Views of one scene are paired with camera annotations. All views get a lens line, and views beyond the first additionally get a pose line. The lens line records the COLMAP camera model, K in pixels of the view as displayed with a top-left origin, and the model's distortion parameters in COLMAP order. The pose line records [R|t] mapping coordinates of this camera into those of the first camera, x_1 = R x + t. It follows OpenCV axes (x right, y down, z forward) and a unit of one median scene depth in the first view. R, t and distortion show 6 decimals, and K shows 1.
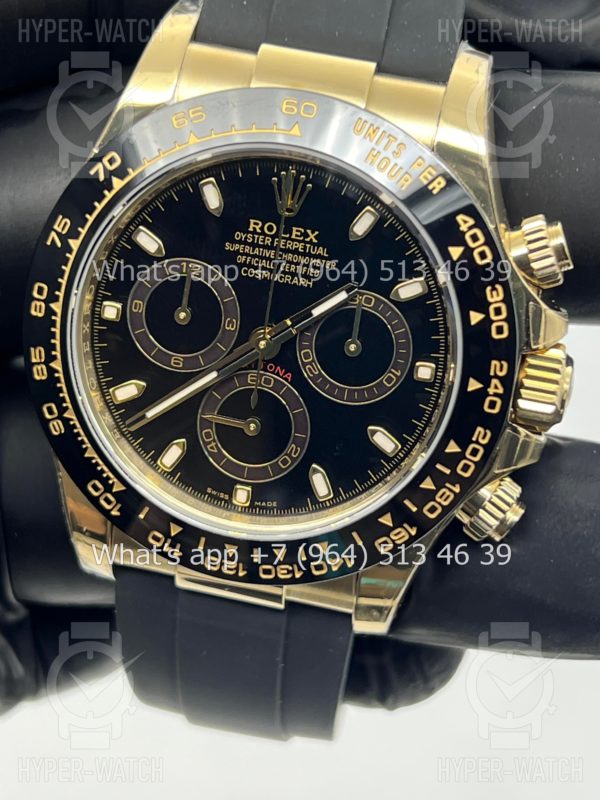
lens RADIAL K [[1900.6, 0, 283.5], [0, 1900.6, 402.3], [0, 0, 1]] dist [0.317820, -0.698149]
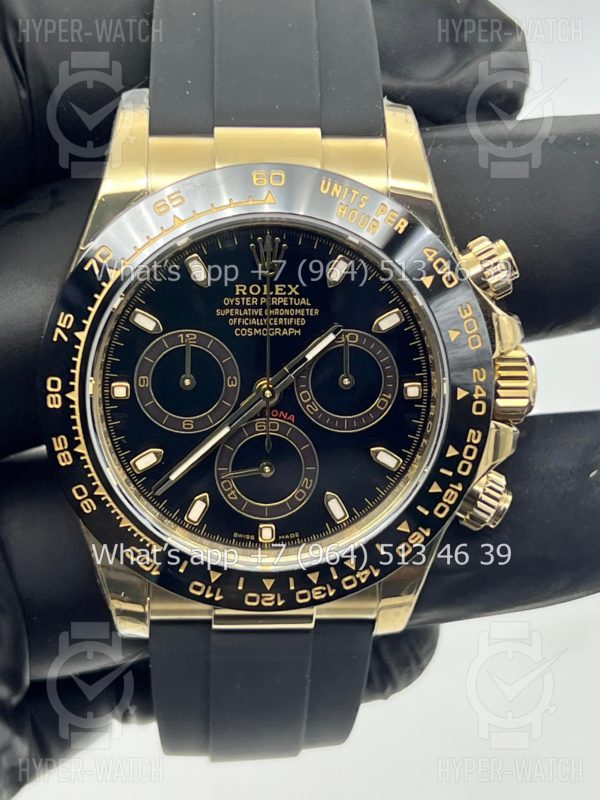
lens RADIAL K [[1900.6, 0, 283.5], [0, 1900.6, 402.3], [0, 0, 1]] dist [0.317820, -0.698149]
pose [[0.960701, -0.188065, 0.204169, -0.226778], [0.192049, 0.981385, 0.000306, -0.023960], [-0.200426, 0.038916, 0.978936, -0.081222]]
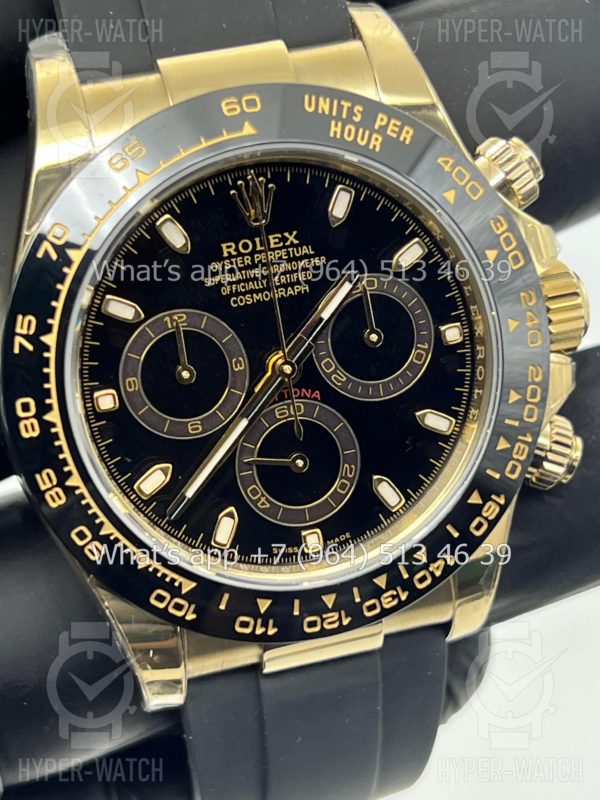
lens RADIAL K [[1900.6, 0, 283.5], [0, 1900.6, 402.3], [0, 0, 1]] dist [0.317820, -0.698149]
pose [[0.865563, -0.357903, 0.350294, -0.329207], [0.383358, 0.923593, -0.003610, -0.013119], [-0.322237, 0.137412, 0.936633, 0.162489]]
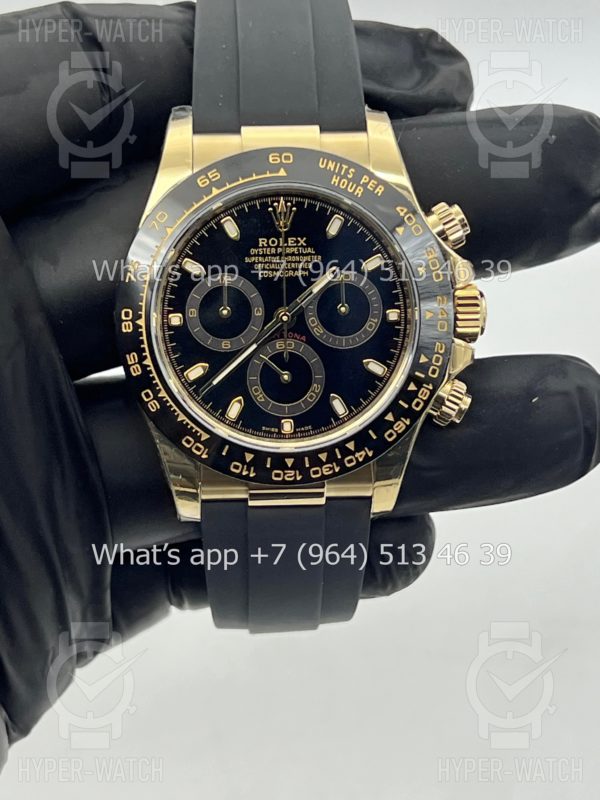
lens RADIAL K [[1900.6, 0, 283.5], [0, 1900.6, 402.3], [0, 0, 1]] dist [0.317820, -0.698149]
pose [[0.959620, -0.191887, 0.205692, -0.327876], [0.217587, 0.969775, -0.110422, 0.195683], [-0.178287, 0.150720, 0.972367, -0.431891]]
